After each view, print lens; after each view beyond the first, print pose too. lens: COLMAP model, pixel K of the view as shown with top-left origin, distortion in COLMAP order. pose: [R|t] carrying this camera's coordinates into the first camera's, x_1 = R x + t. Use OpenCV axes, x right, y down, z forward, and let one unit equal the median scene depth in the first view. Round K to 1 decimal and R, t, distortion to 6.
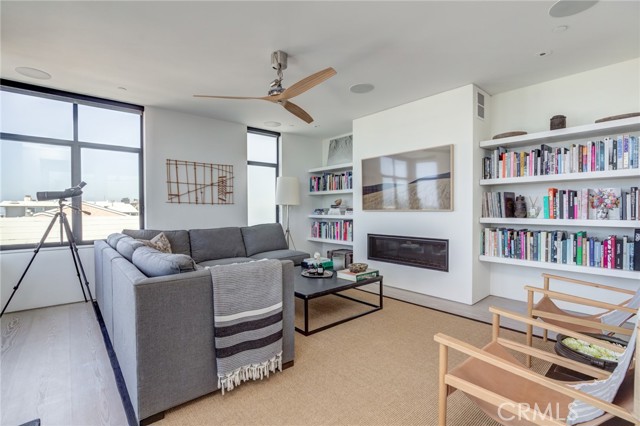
lens RADIAL K [[293.0, 0, 320.4], [0, 293.0, 214.1], [0, 0, 1]] dist [-0.013829, 0.001845]
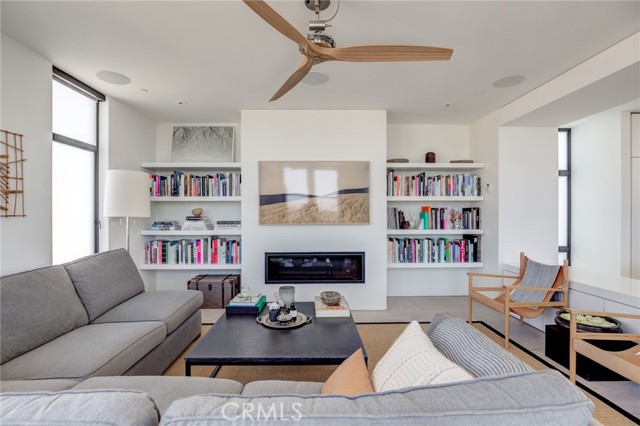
lens RADIAL K [[293.0, 0, 318.2], [0, 293.0, 216.0], [0, 0, 1]] dist [-0.013829, 0.001845]
pose [[0.650900, 0.000232, 0.759164, -0.446846], [0.012777, 0.999855, -0.011261, -0.030171], [-0.759056, 0.017030, 0.650802, 0.427717]]
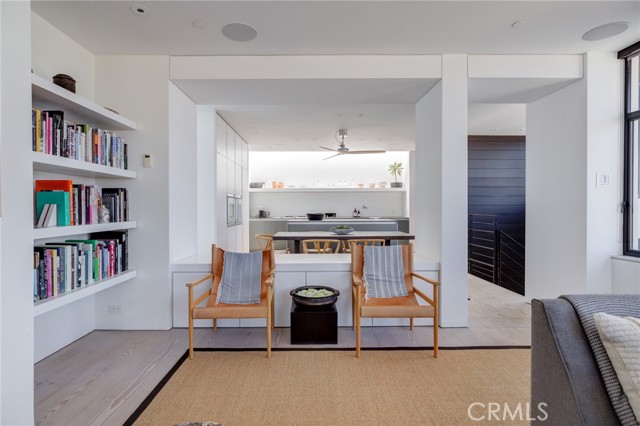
lens RADIAL K [[330.1, 0, 313.2], [0, 330.1, 210.9], [0, 0, 1]] dist [-0.005914, 0.004245]
pose [[-0.756273, -0.005735, 0.654231, -0.111636], [0.009597, 0.999757, 0.019858, -0.022674], [-0.654185, 0.021296, -0.756034, 0.996107]]
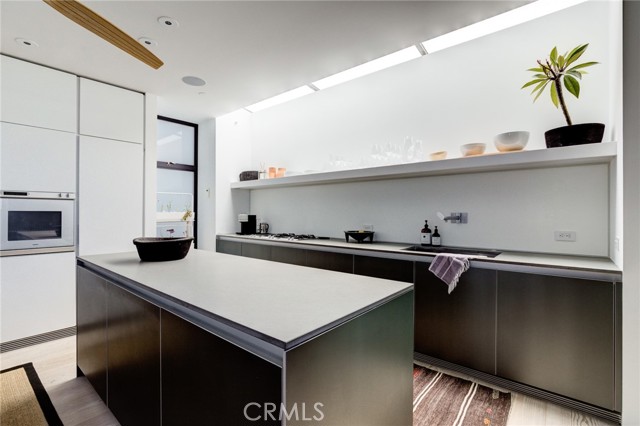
lens RADIAL K [[305.4, 0, 319.8], [0, 305.4, 208.2], [0, 0, 1]] dist [-0.019354, 0.002657]
pose [[-0.146539, 0.009533, 0.989159, 0.490324], [0.010960, 0.999908, -0.008013, -0.020269], [-0.989144, 0.009667, -0.146630, -0.625143]]
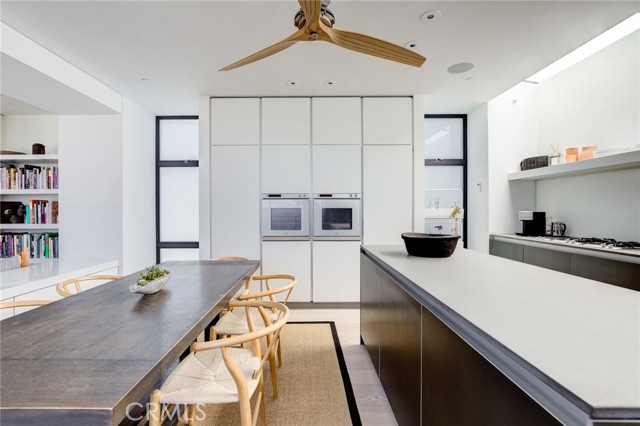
lens RADIAL K [[293.0, 0, 314.6], [0, 293.0, 211.3], [0, 0, 1]] dist [-0.013829, 0.001845]
pose [[0.674374, -0.005013, 0.738373, 0.570791], [0.013294, 0.999897, -0.005353, -0.012759], [-0.738270, 0.013426, 0.674372, -0.631508]]
